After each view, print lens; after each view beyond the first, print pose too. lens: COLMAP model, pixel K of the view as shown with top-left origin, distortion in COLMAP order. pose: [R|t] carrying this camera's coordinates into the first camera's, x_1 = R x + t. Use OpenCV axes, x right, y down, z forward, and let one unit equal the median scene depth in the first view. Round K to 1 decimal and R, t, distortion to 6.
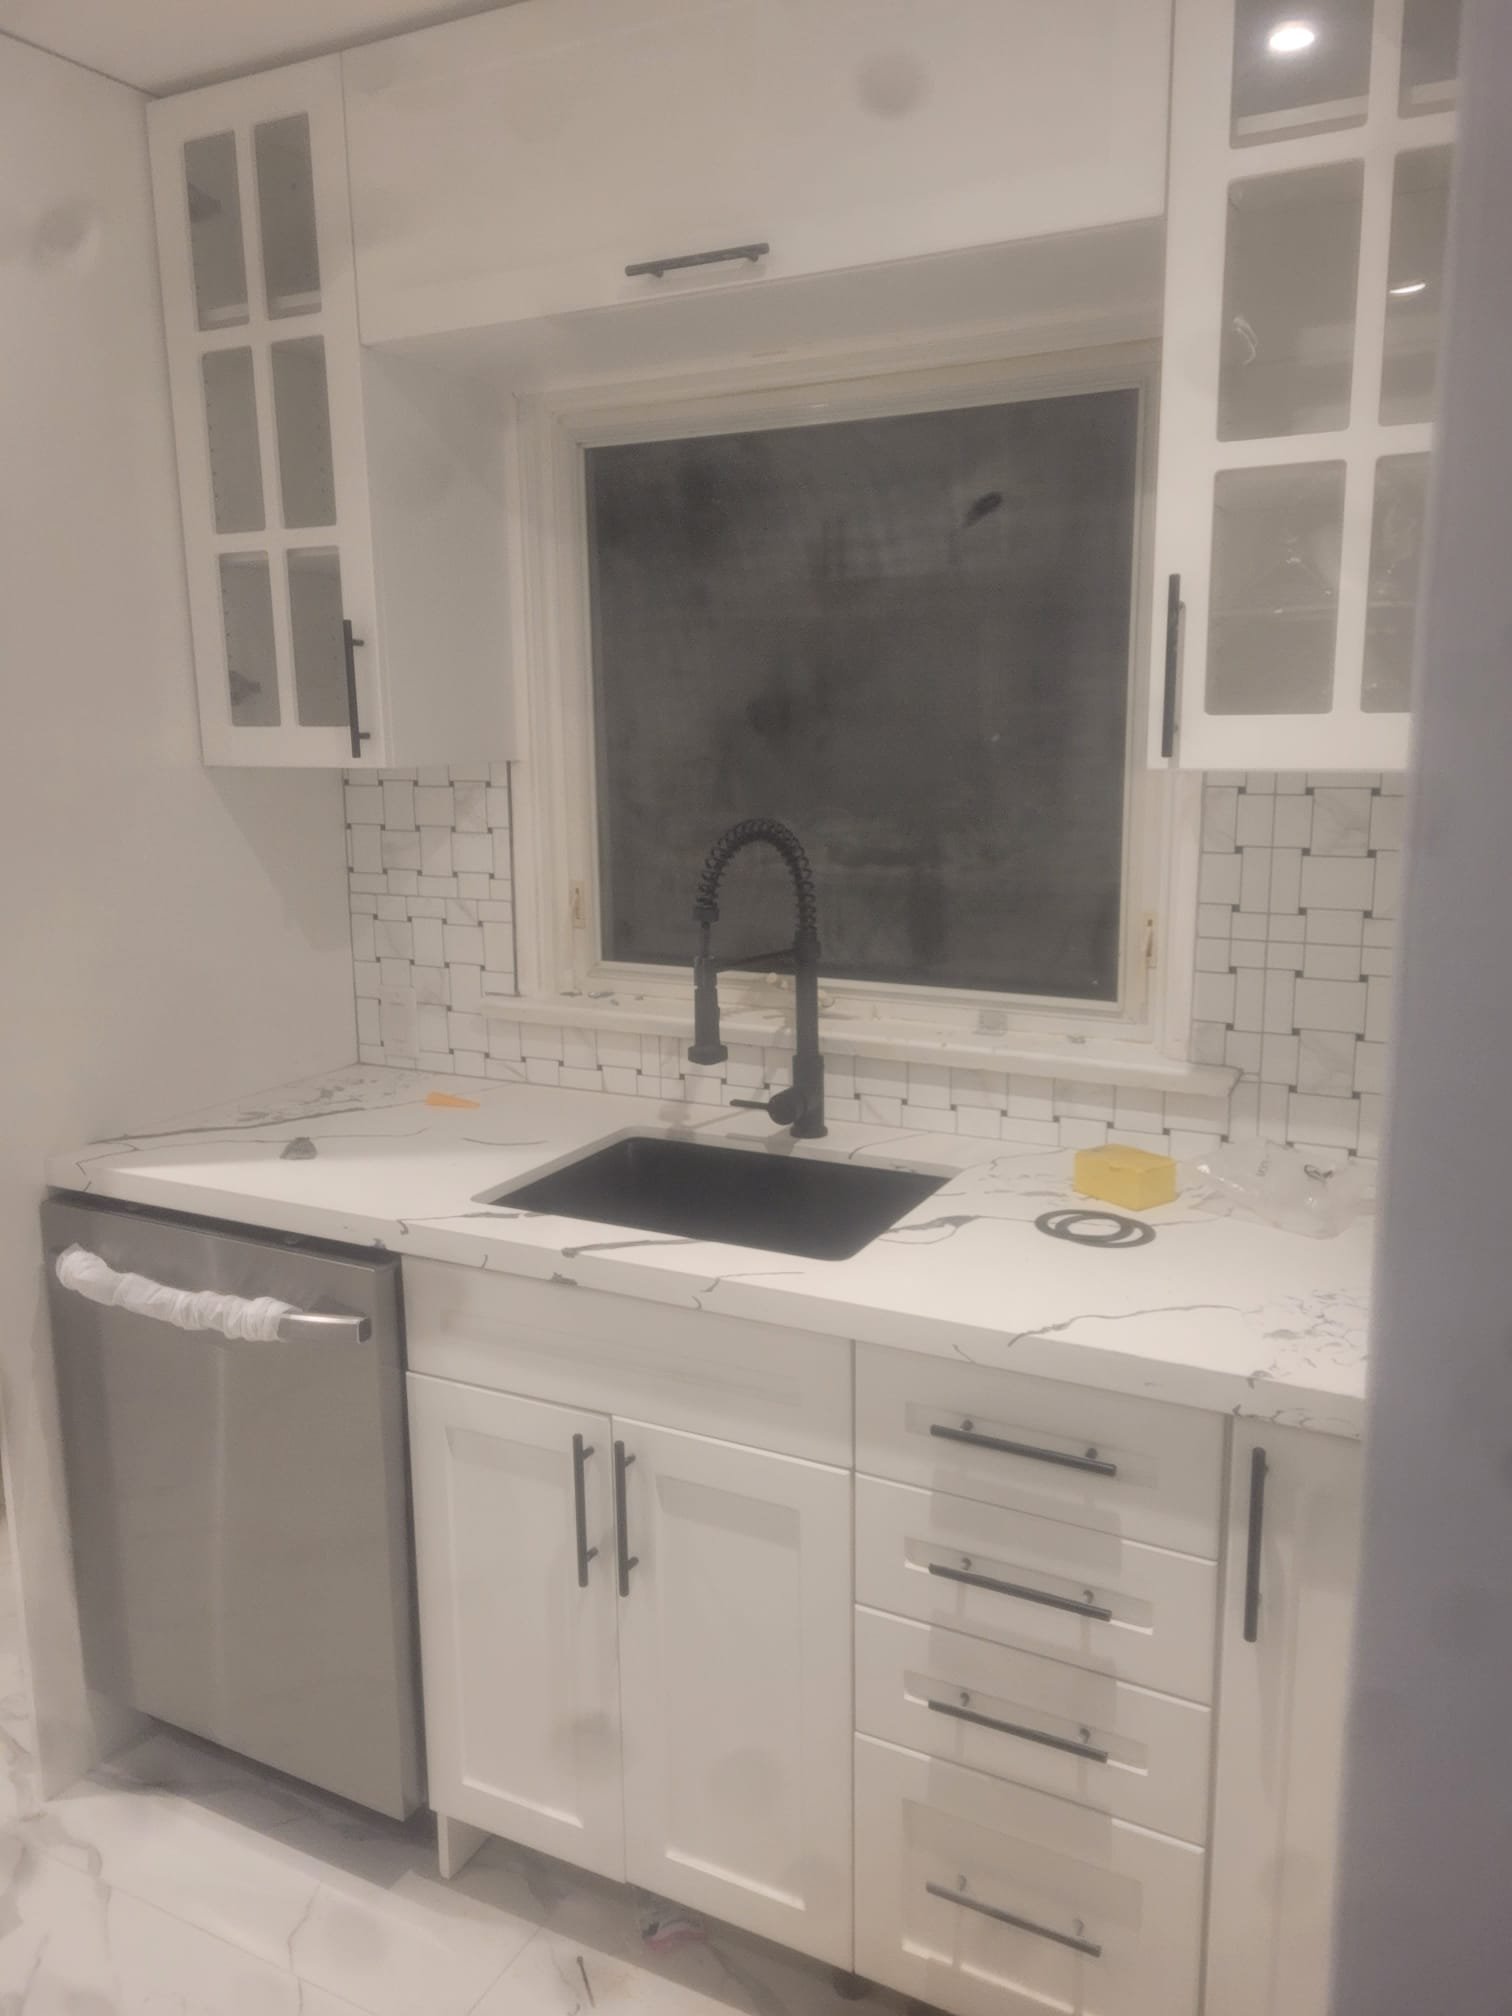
lens RADIAL K [[1523.8, 0, 756.3], [0, 1523.8, 1009.1], [0, 0, 1]] dist [0.037062, -0.006945]
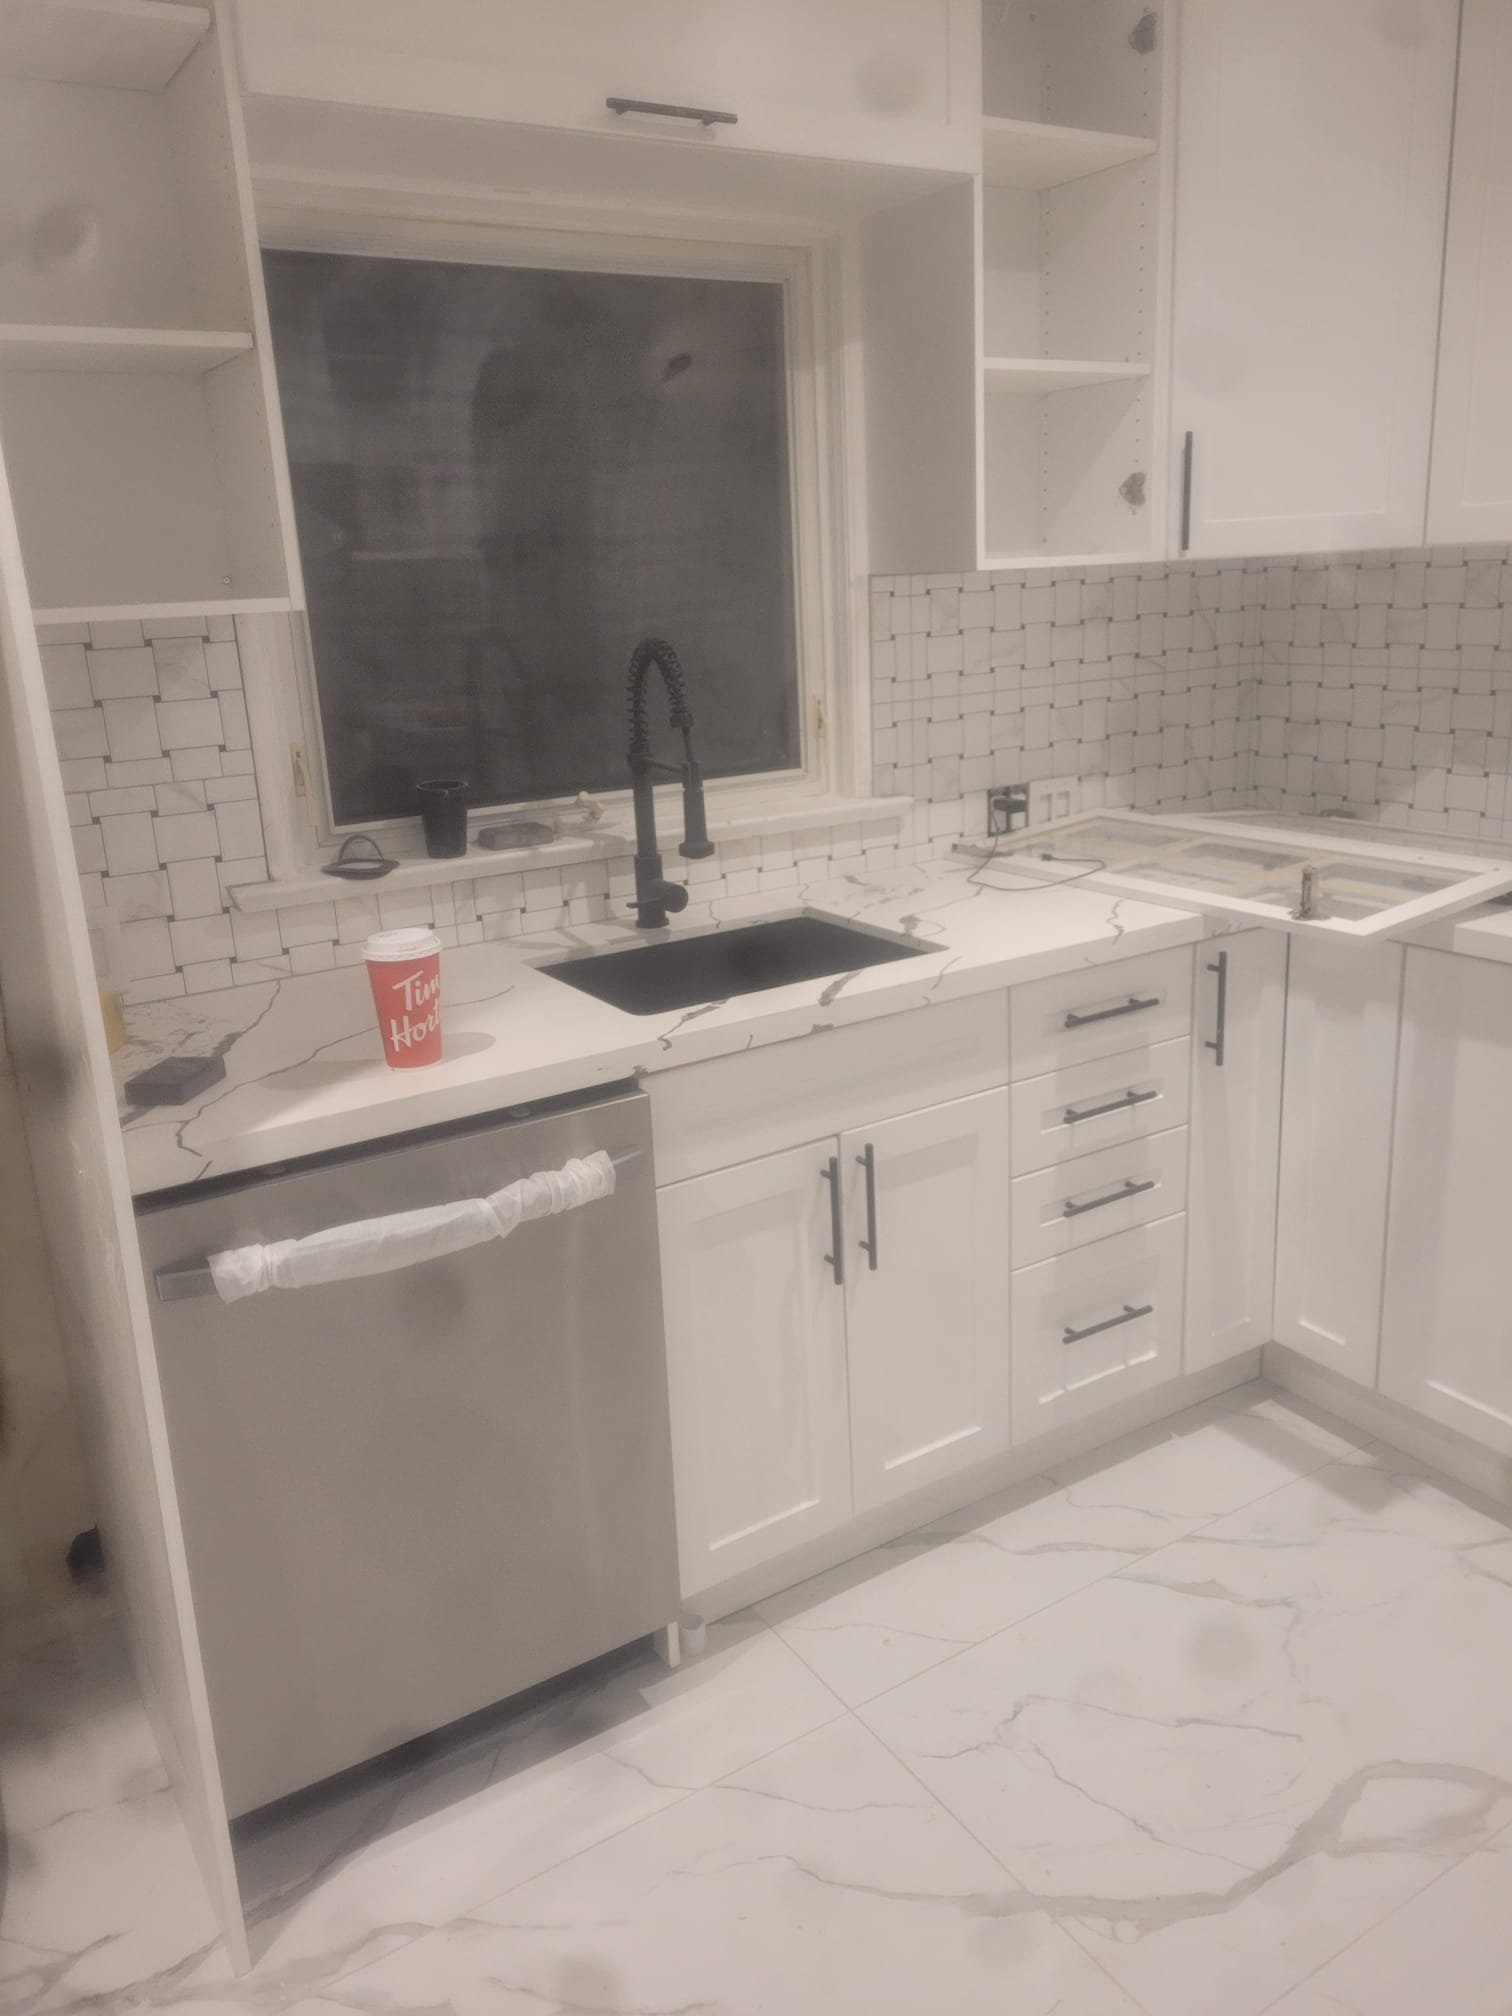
lens RADIAL K [[1523.8, 0, 765.4], [0, 1523.8, 1007.0], [0, 0, 1]] dist [0.037062, -0.006945]
pose [[0.492113, -0.252809, 0.833014, -0.970038], [0.205637, 0.963581, 0.170952, -0.038857], [-0.845895, 0.087171, 0.526177, 0.372230]]
